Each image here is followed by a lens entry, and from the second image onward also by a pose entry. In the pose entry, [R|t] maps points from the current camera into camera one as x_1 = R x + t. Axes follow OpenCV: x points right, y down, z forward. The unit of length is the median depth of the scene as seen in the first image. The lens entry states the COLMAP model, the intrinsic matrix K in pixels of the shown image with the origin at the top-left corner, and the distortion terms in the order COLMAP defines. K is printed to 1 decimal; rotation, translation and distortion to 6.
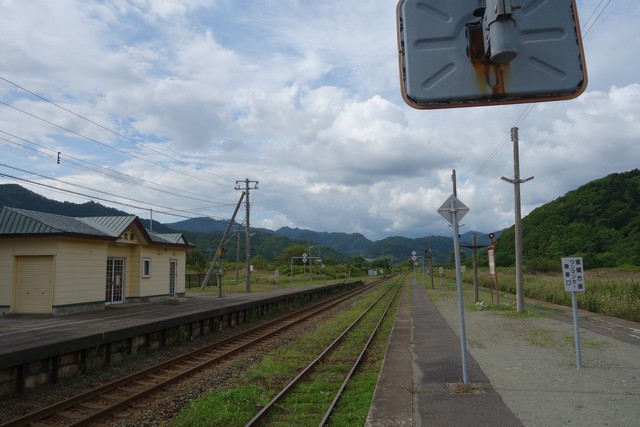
lens RADIAL K [[506.3, 0, 321.2], [0, 506.3, 209.6], [0, 0, 1]] dist [0.002534, -0.000227]
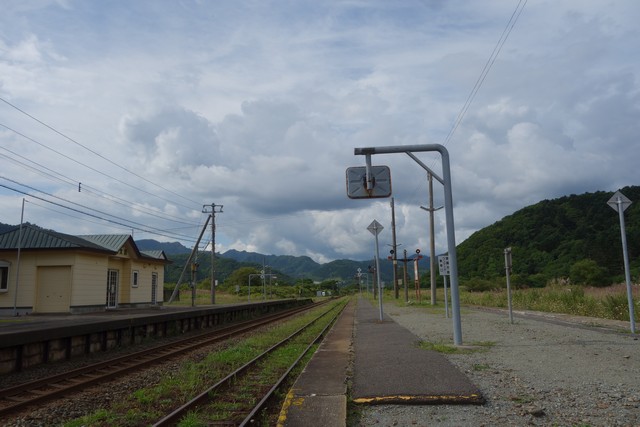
lens RADIAL K [[506.3, 0, 321.0], [0, 506.3, 209.3], [0, 0, 1]] dist [0.002534, -0.000227]
pose [[0.994782, 0.010223, 0.101505, -0.003441], [-0.005590, 0.998934, -0.045826, 0.000466], [-0.101866, 0.045019, 0.993779, -0.022615]]
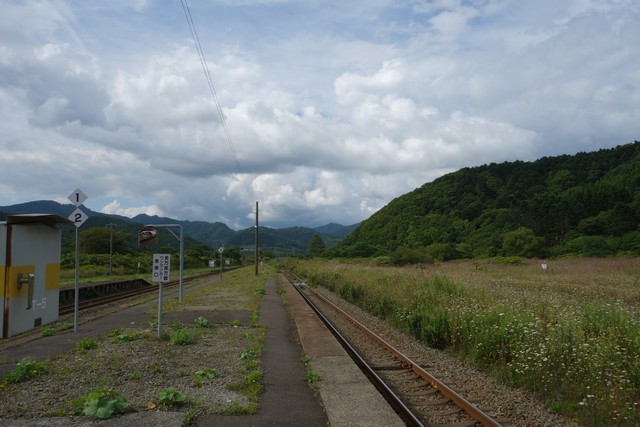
lens RADIAL K [[506.3, 0, 314.6], [0, 506.3, 203.1], [0, 0, 1]] dist [0.002534, -0.000227]
pose [[0.967715, 0.031227, 0.250104, 0.039400], [-0.032873, 0.999457, 0.002408, 0.014279], [-0.249893, -0.010552, 0.968216, 0.127037]]
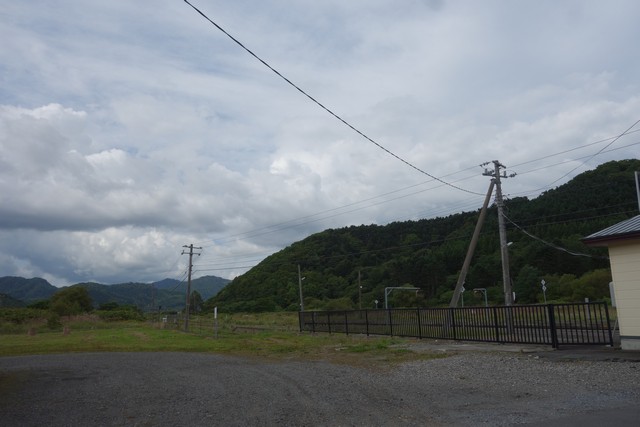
lens RADIAL K [[506.3, 0, 319.6], [0, 506.3, 215.4], [0, 0, 1]] dist [0.002534, -0.000227]
pose [[0.835640, 0.088361, 0.542124, -0.108674], [-0.043638, 0.994536, -0.094834, 0.013079], [-0.547542, 0.055590, 0.834930, 0.090101]]
